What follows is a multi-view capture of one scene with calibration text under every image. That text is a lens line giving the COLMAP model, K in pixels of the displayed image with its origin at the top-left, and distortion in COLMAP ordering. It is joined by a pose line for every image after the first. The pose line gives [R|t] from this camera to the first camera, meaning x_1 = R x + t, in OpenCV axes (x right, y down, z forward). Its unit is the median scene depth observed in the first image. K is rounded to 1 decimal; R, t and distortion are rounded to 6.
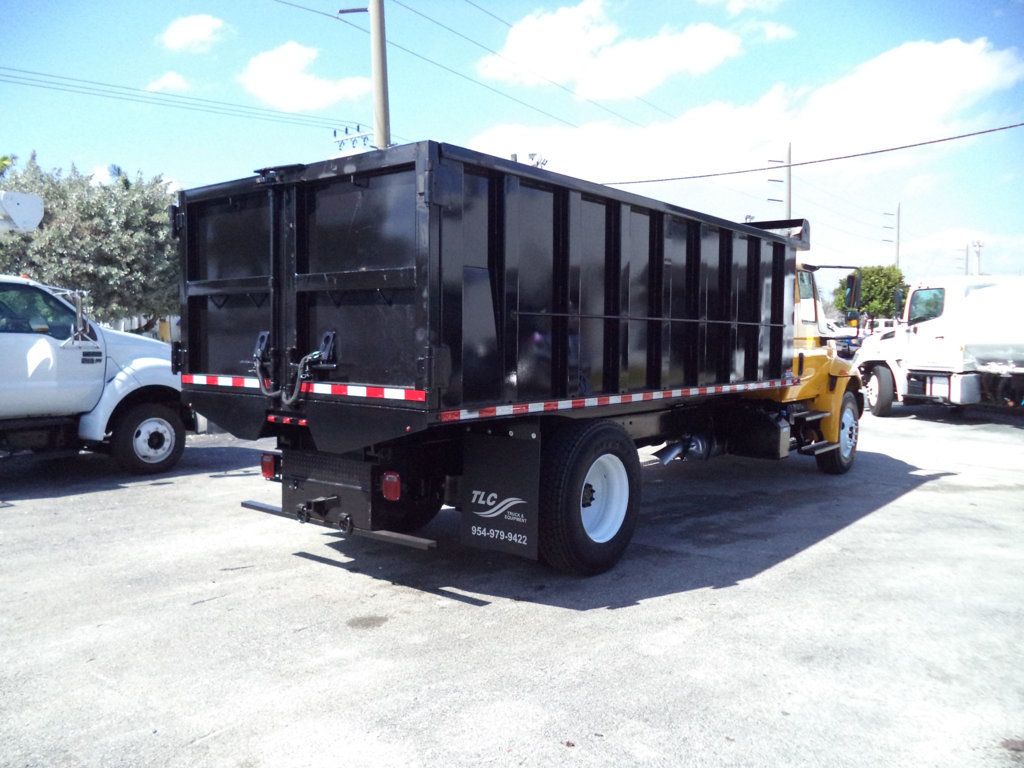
lens RADIAL K [[825.6, 0, 508.5], [0, 825.6, 372.0], [0, 0, 1]] dist [-0.015860, -0.011049]
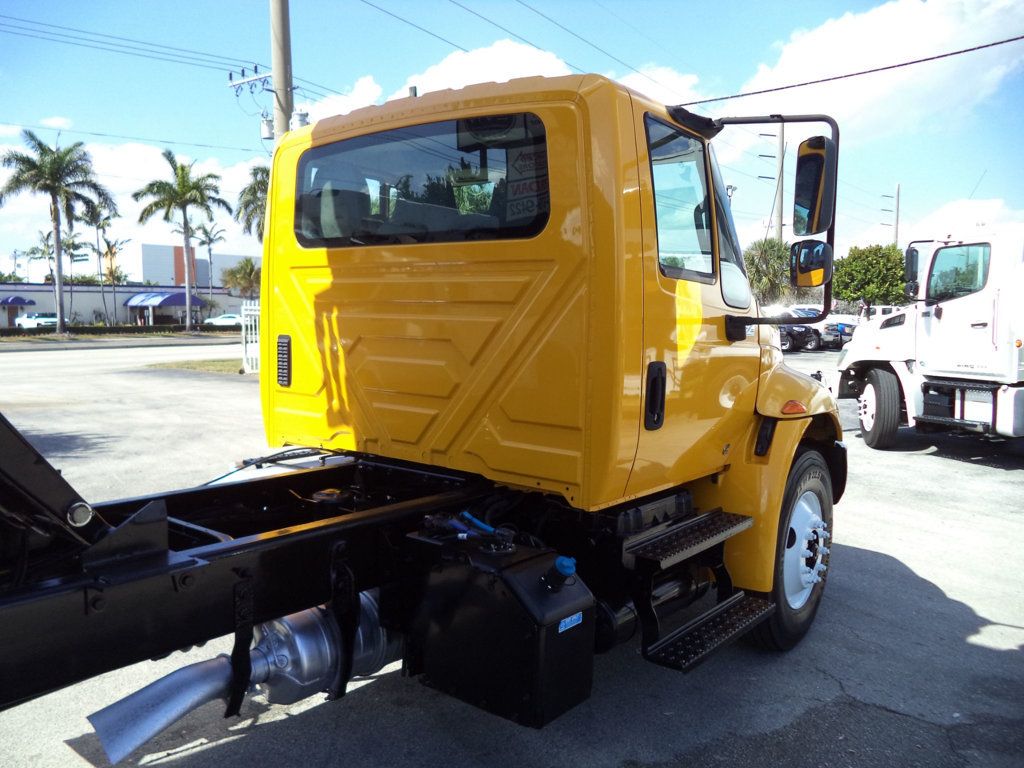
lens RADIAL K [[830.2, 0, 516.3], [0, 830.2, 378.9], [0, 0, 1]] dist [-0.020360, -0.003703]
pose [[0.999879, 0.005750, 0.014446, 0.300818], [-0.006102, 0.999682, 0.024459, -0.025333], [-0.014301, -0.024544, 0.999596, 0.678561]]
